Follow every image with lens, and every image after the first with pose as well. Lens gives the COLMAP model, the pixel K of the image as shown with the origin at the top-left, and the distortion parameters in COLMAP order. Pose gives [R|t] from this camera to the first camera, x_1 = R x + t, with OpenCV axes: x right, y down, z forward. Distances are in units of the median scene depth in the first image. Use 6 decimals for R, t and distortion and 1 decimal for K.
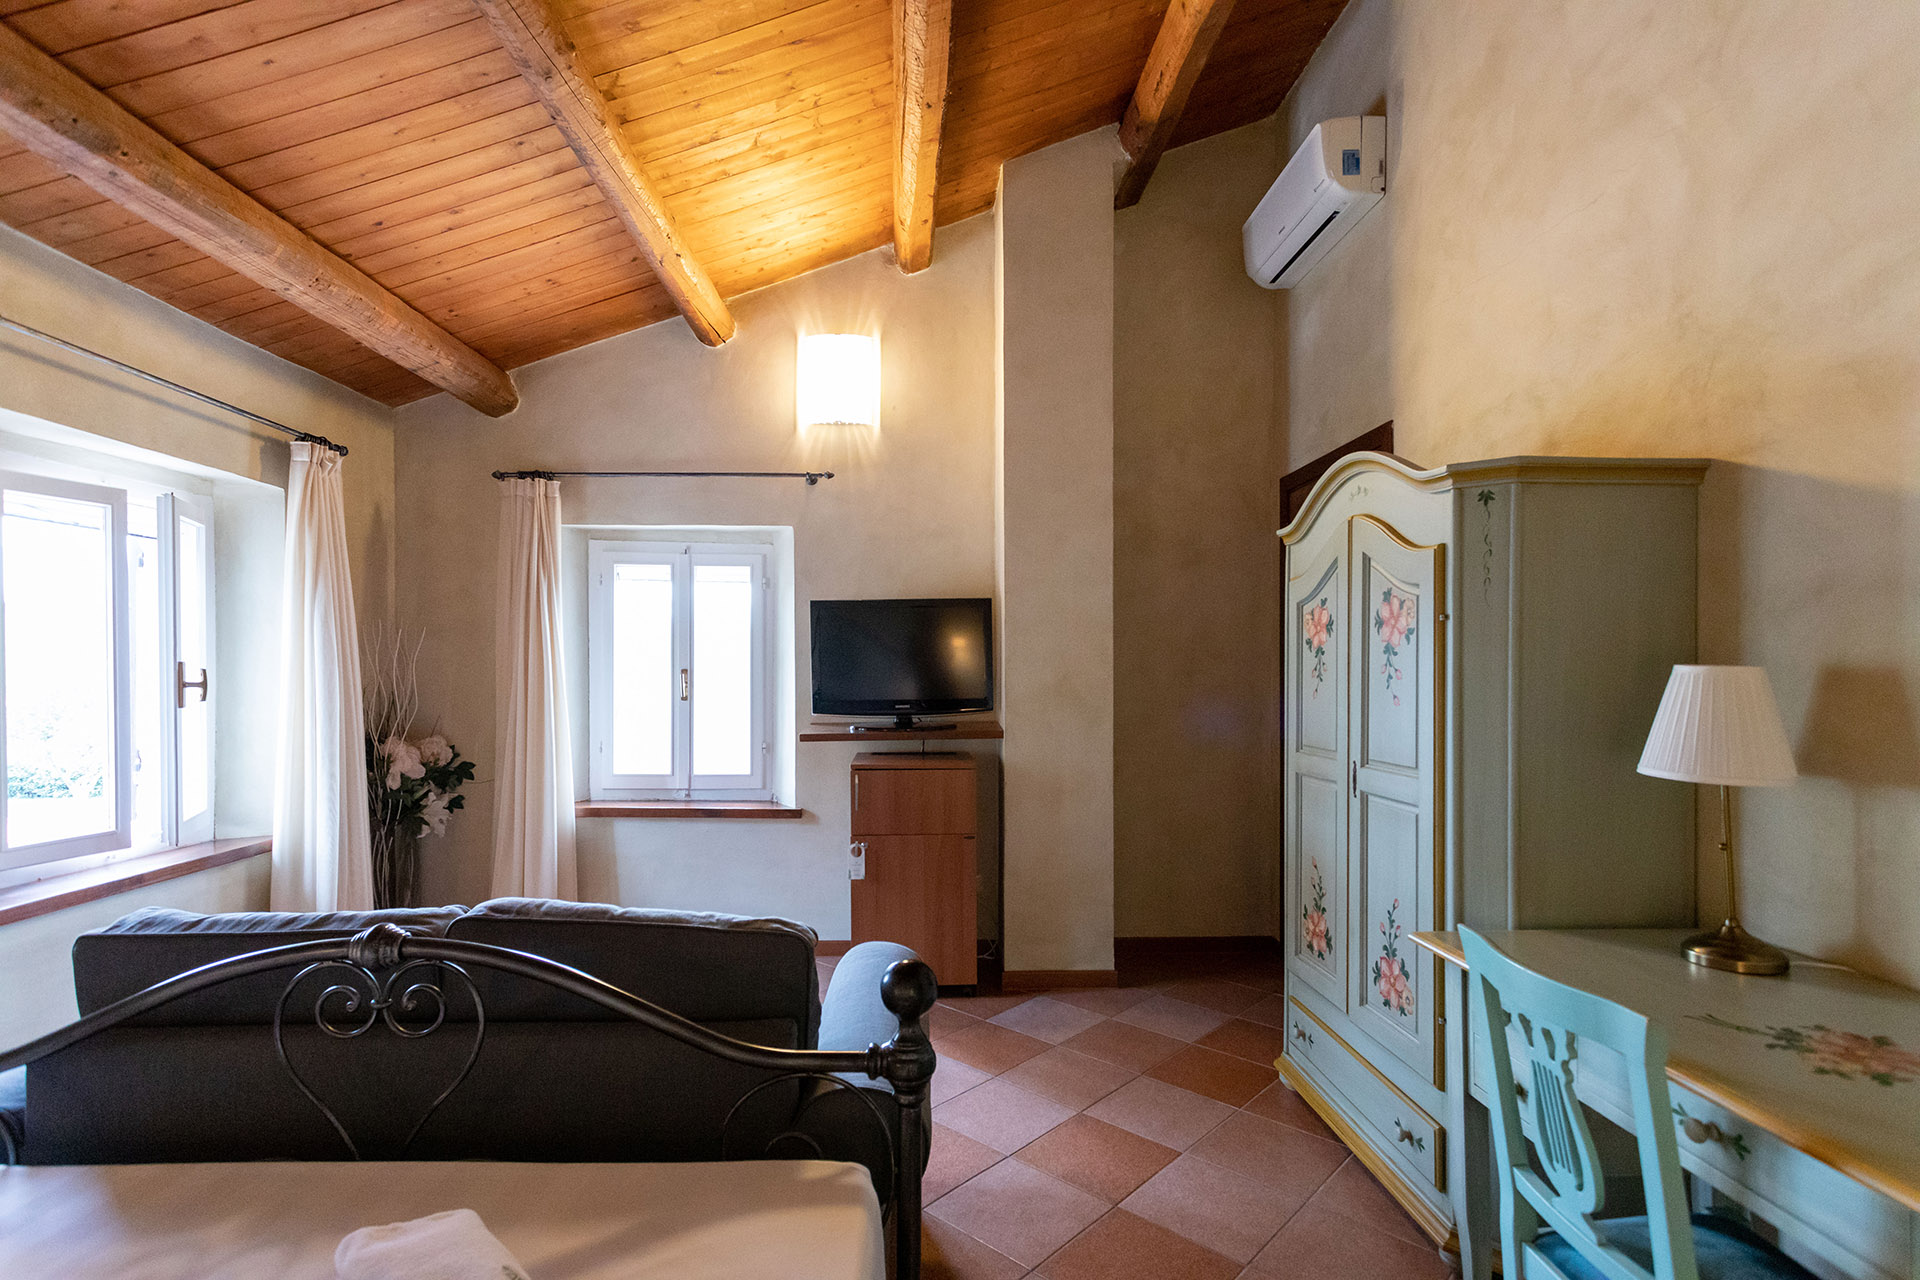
lens RADIAL K [[921.9, 0, 953.3], [0, 921.9, 675.8], [0, 0, 1]] dist [0.000817, 0.000847]
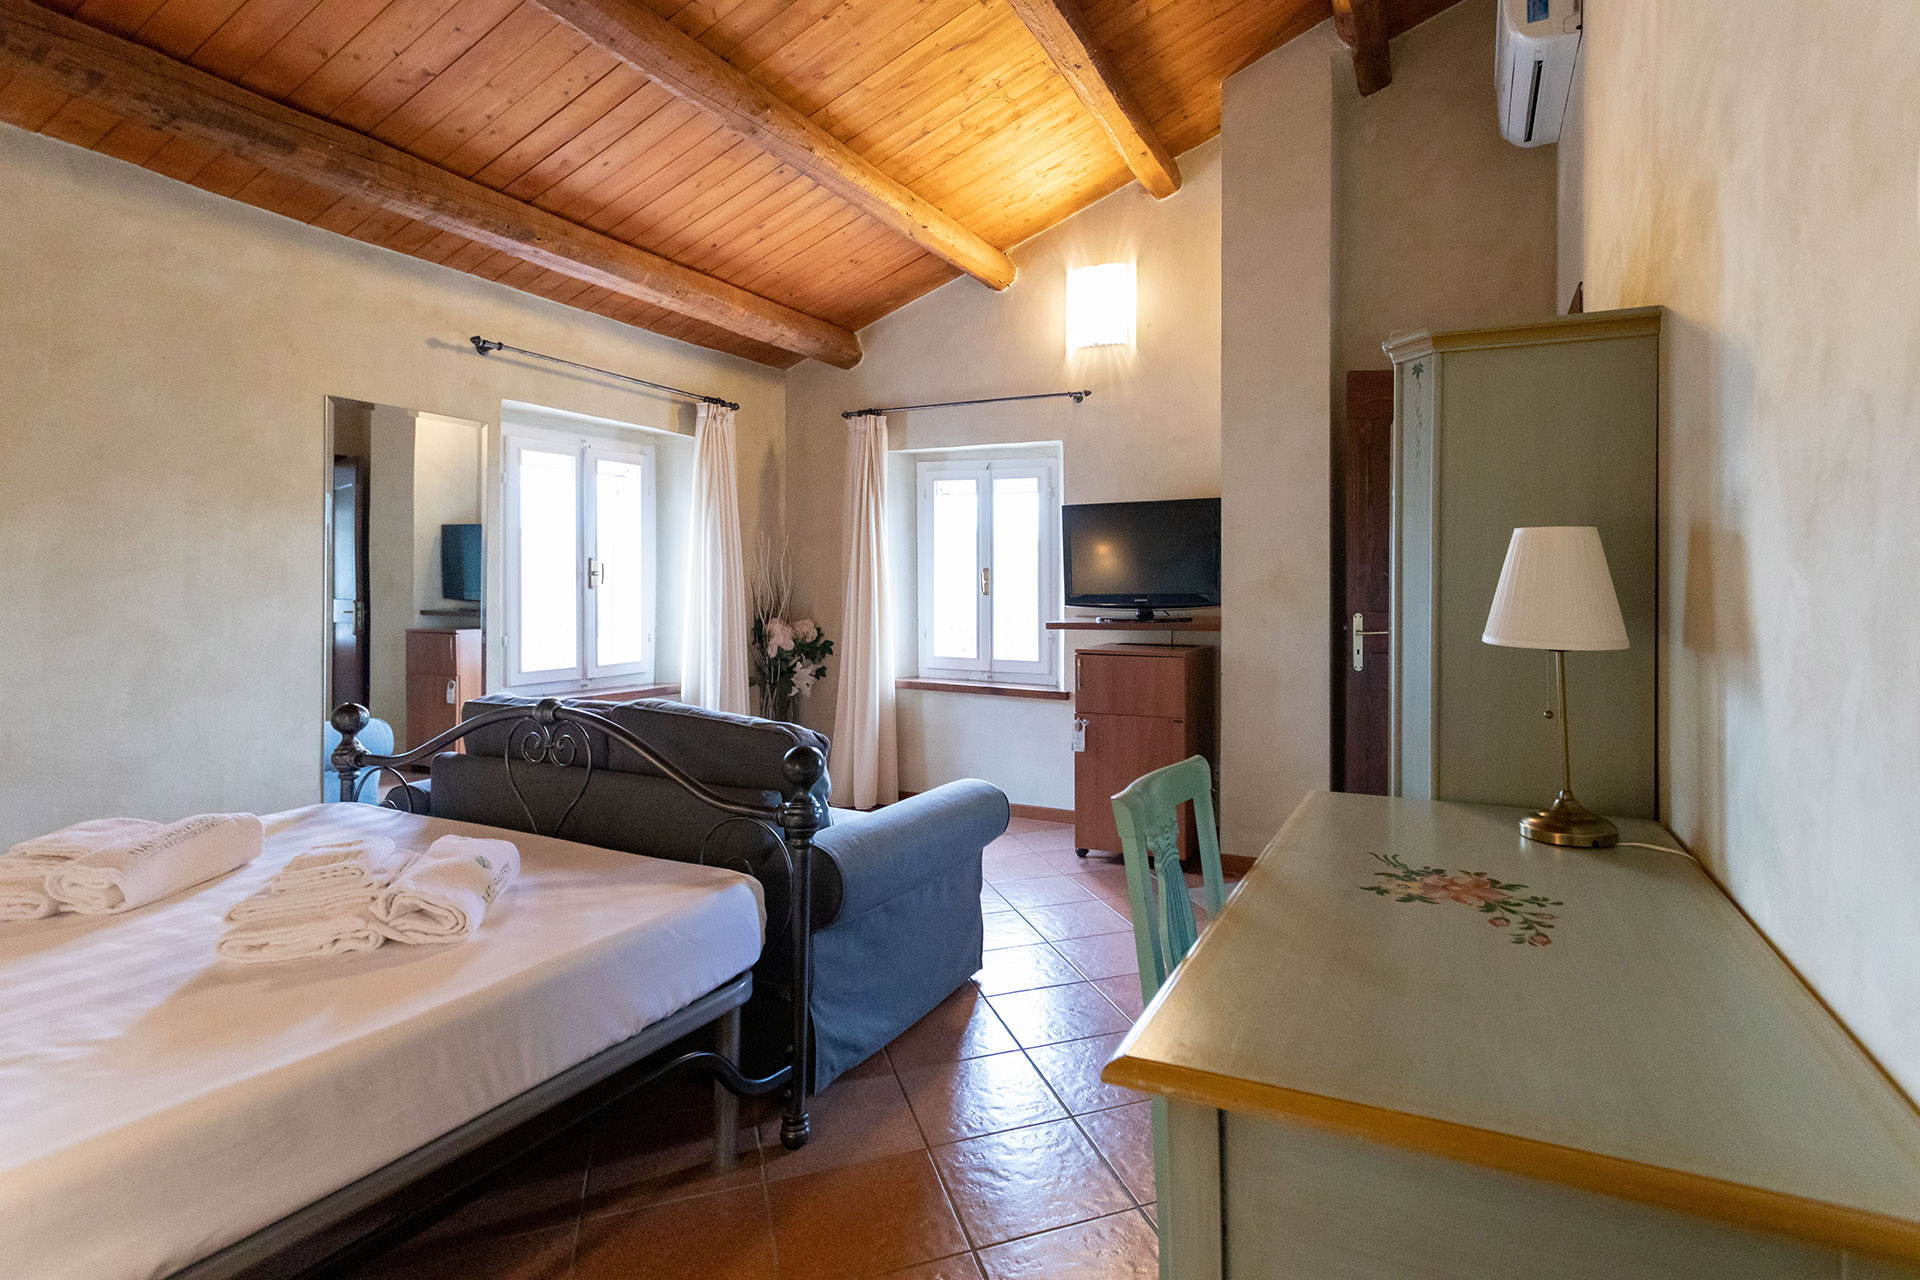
lens RADIAL K [[947.4, 0, 1042.2], [0, 947.4, 589.6], [0, 0, 1]] dist [-0.002586, 0.000005]
pose [[0.895921, 0.005888, -0.444175, 0.348462], [-0.009086, 0.999946, -0.005071, 0.028691], [0.444121, 0.008579, 0.895926, -0.051084]]
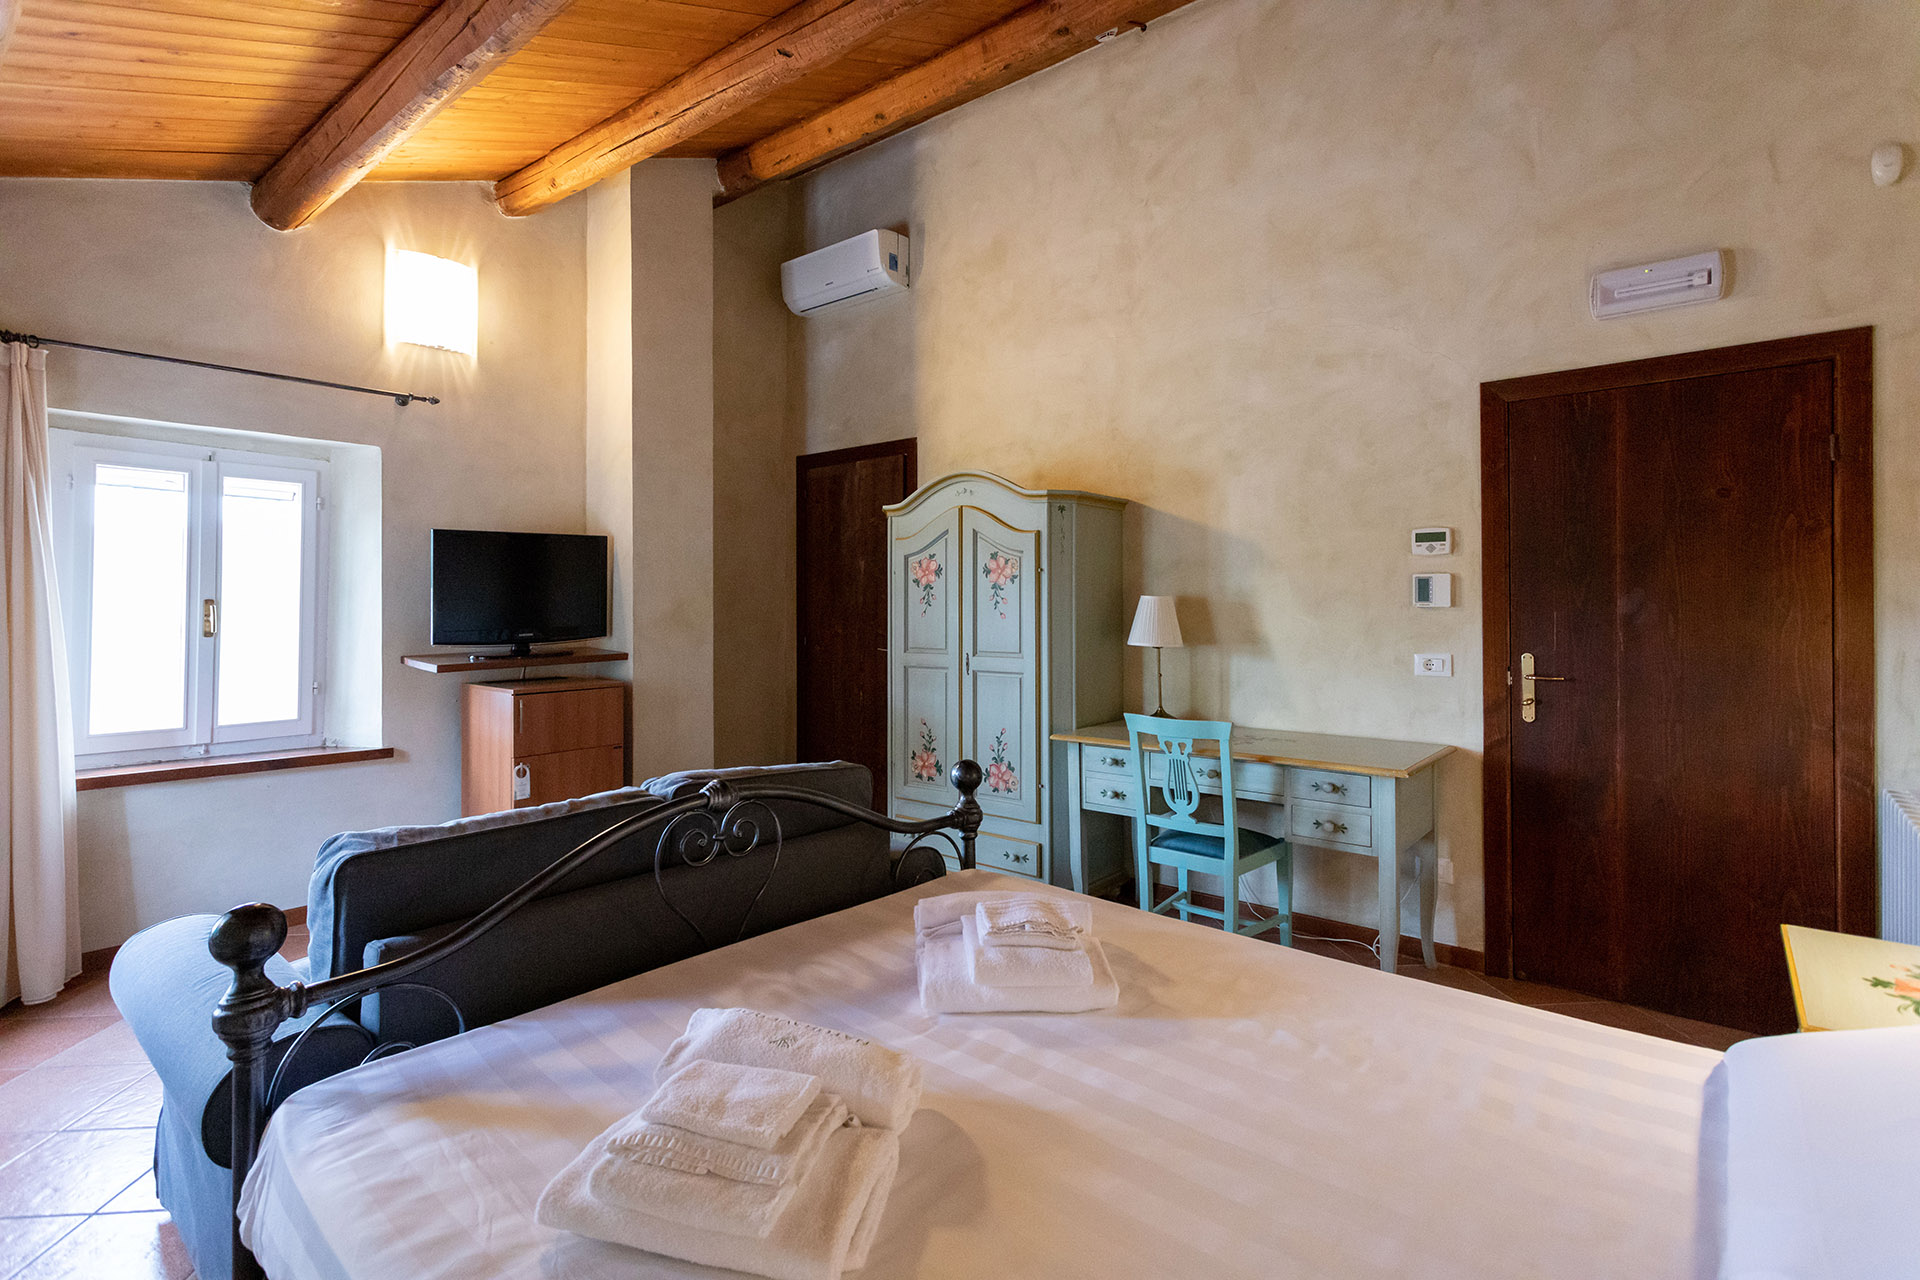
lens RADIAL K [[905.7, 0, 962.3], [0, 905.7, 608.1], [0, 0, 1]] dist [-0.000227, 0.000577]
pose [[0.669399, -0.005971, 0.742879, -0.504122], [0.007531, 0.999971, 0.001252, 0.005558], [-0.742865, 0.004756, 0.669424, -0.059229]]
